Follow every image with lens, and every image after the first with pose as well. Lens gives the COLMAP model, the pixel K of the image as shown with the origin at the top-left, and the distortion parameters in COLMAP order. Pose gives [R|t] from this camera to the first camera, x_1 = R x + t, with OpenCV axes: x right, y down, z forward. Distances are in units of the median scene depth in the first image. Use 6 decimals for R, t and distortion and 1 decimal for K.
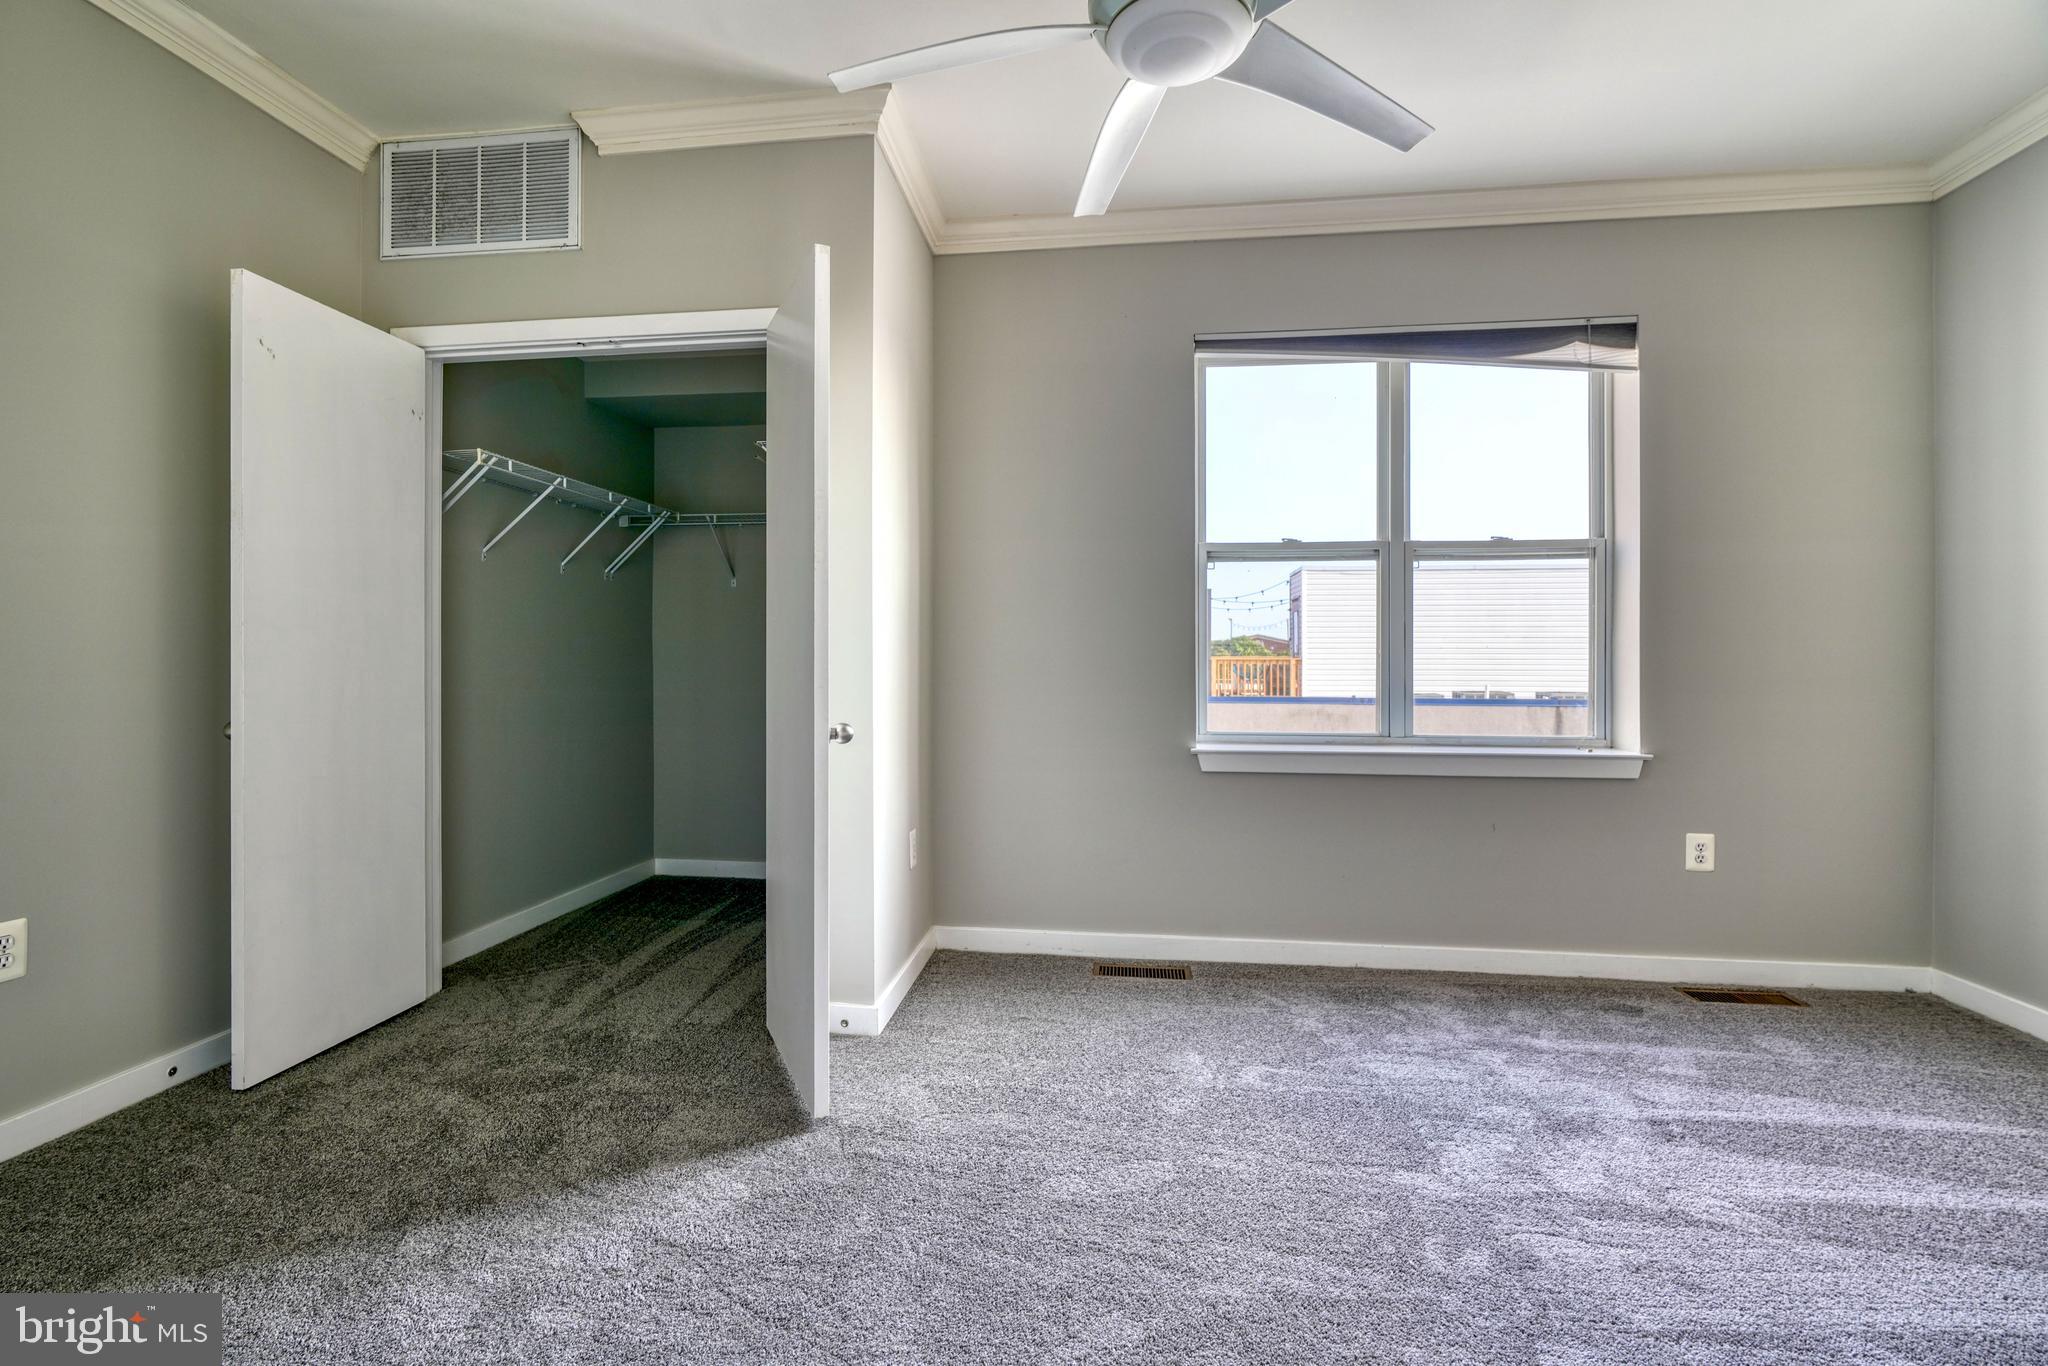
lens RADIAL K [[976.7, 0, 1010.3], [0, 976.7, 679.8], [0, 0, 1]] dist [-0.013440, 0.009317]
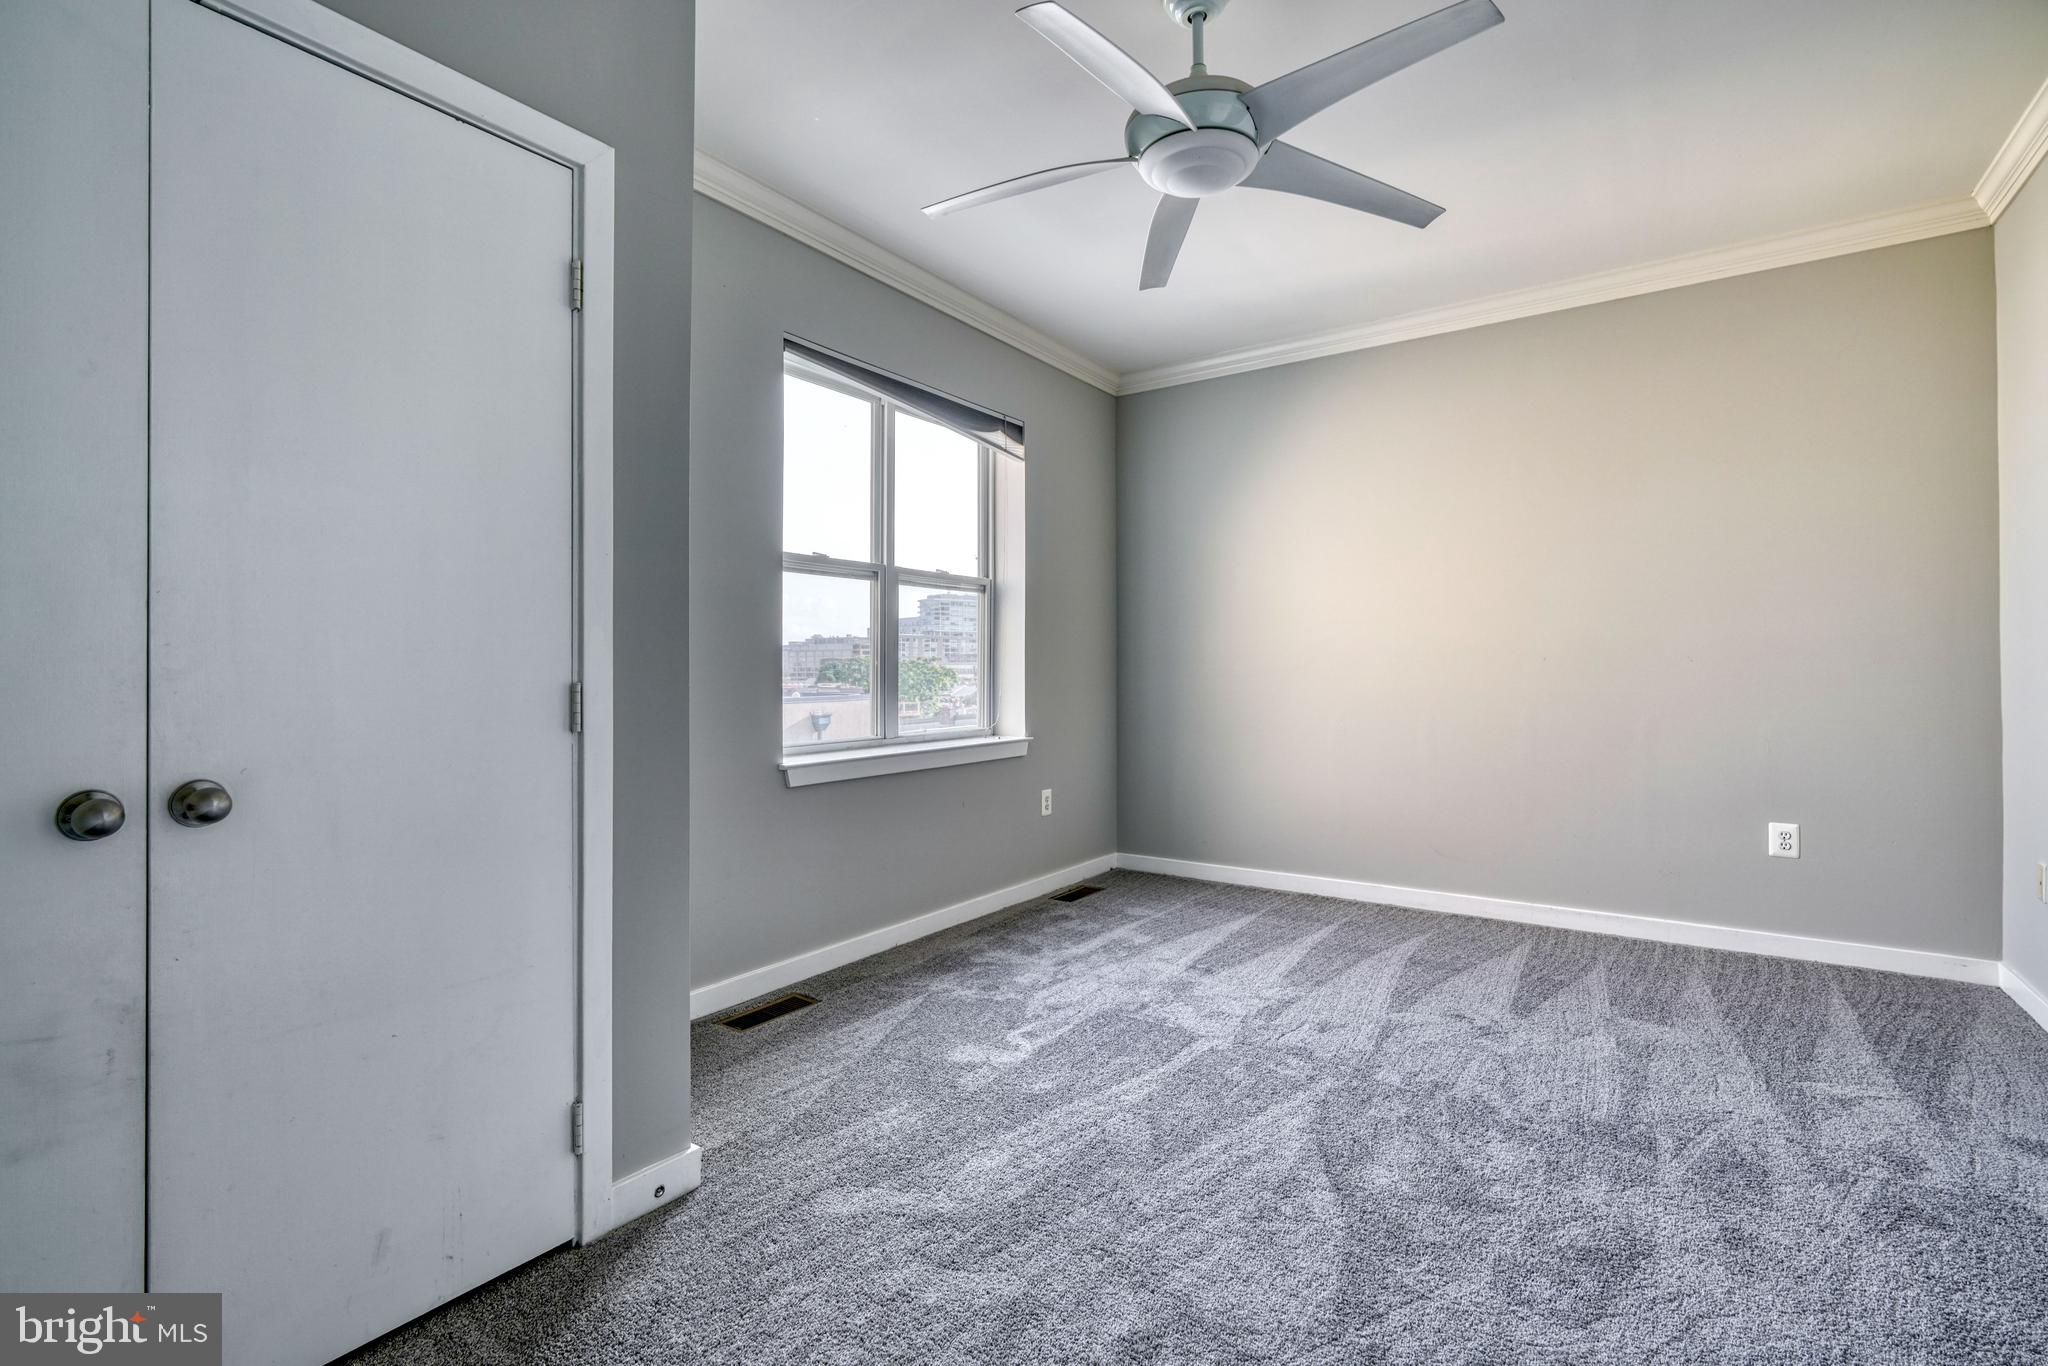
lens RADIAL K [[976.7, 0, 1010.3], [0, 976.7, 679.8], [0, 0, 1]] dist [-0.013440, 0.009317]
pose [[0.435665, -0.013255, 0.900011, -0.622025], [0.020739, 0.999774, 0.004685, -0.012974], [-0.899870, 0.016624, 0.435842, 0.415300]]
